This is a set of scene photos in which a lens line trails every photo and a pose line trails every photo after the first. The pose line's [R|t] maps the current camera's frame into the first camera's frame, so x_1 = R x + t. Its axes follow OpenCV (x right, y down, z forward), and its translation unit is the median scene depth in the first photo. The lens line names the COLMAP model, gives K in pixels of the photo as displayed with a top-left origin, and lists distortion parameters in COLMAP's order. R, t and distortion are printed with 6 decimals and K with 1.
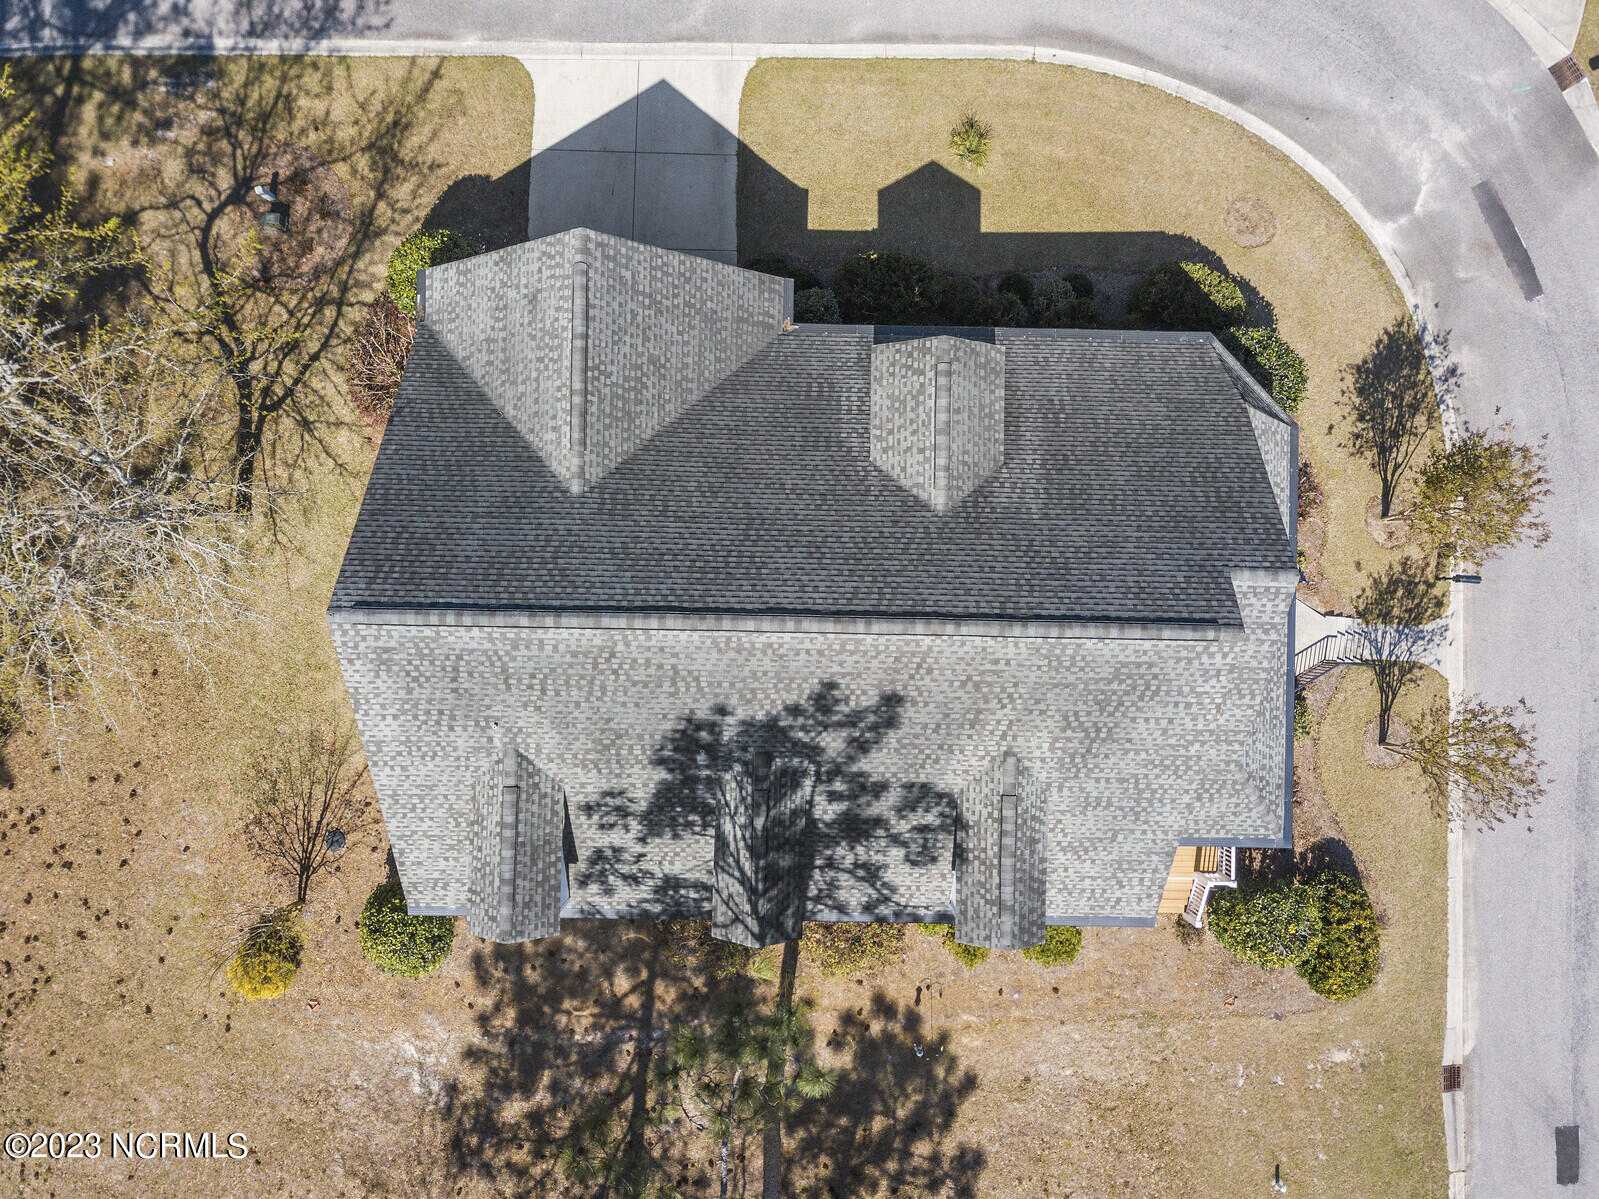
lens RADIAL K [[1234.9, 0, 799.5], [0, 1234.9, 599.5], [0, 0, 1]] dist [0.015606, -0.000396]
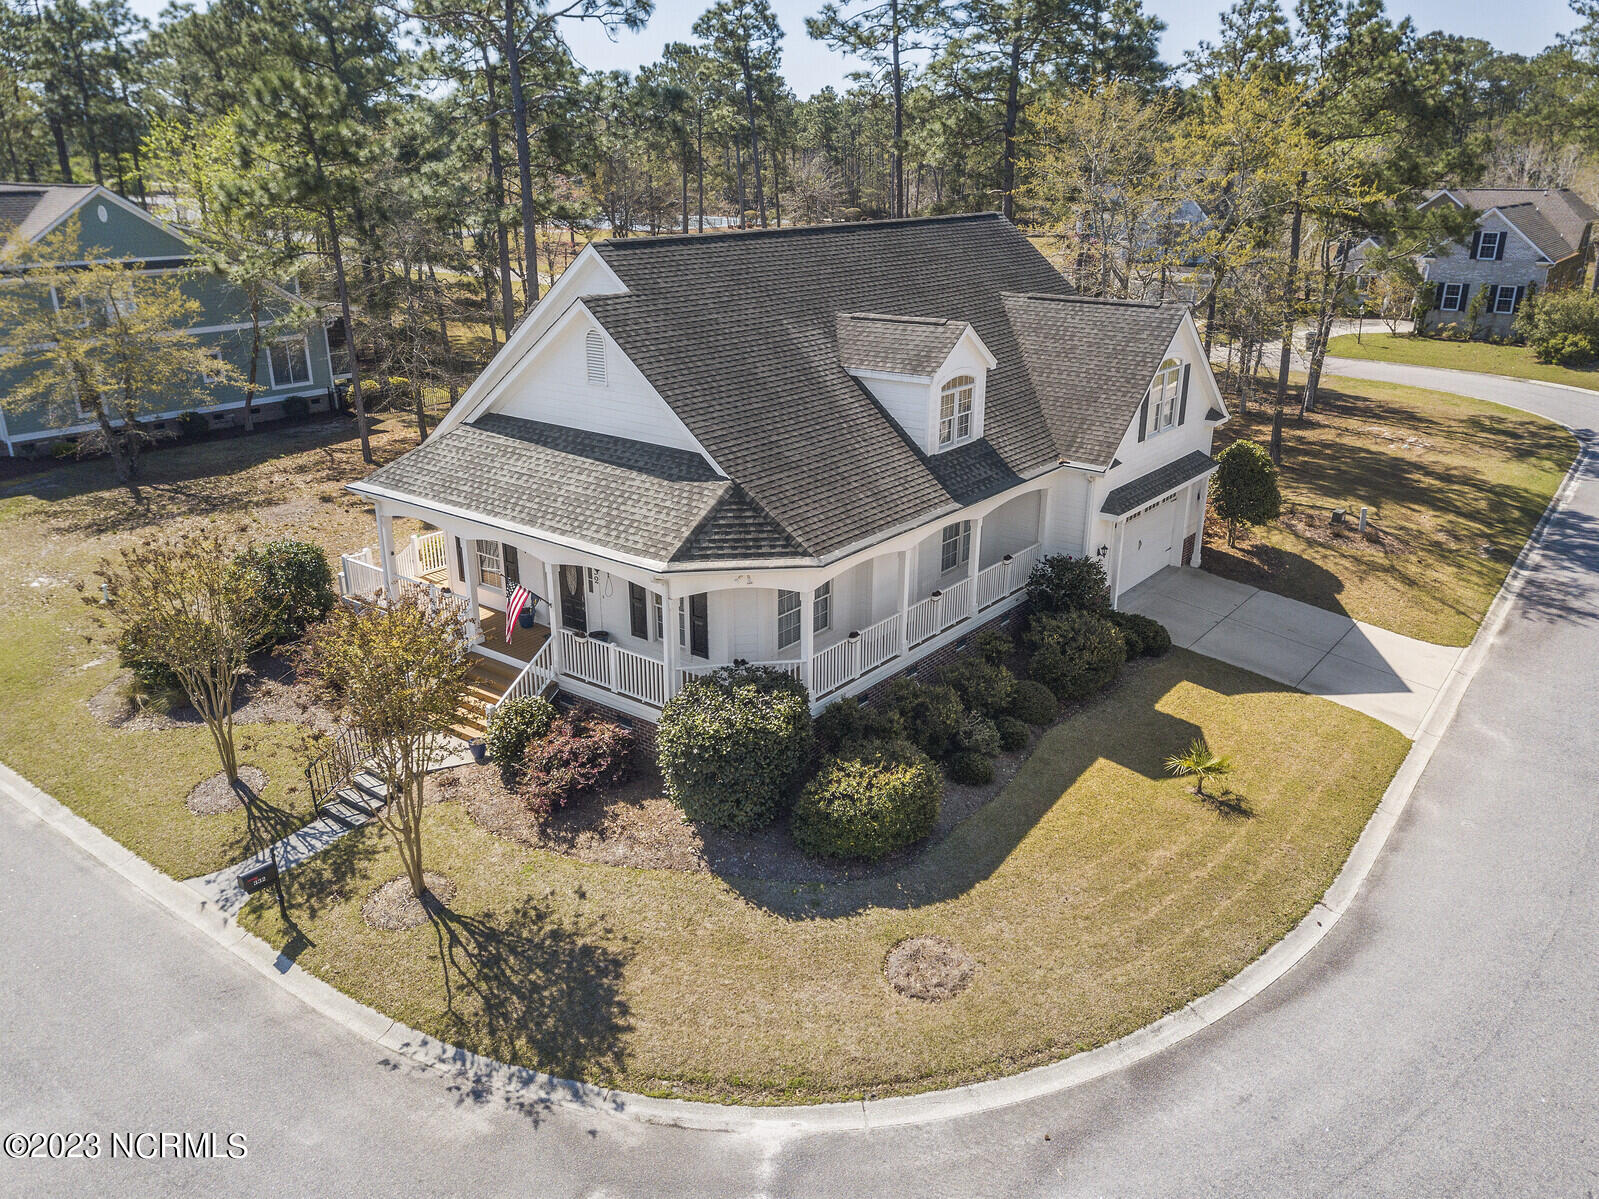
lens RADIAL K [[1234.9, 0, 799.5], [0, 1234.9, 599.5], [0, 0, 1]] dist [0.015606, -0.000396]
pose [[-0.596907, 0.255969, -0.760382, 0.839988], [-0.802246, -0.202451, 0.561619, -0.576151], [-0.010183, 0.945248, 0.326194, 0.677893]]
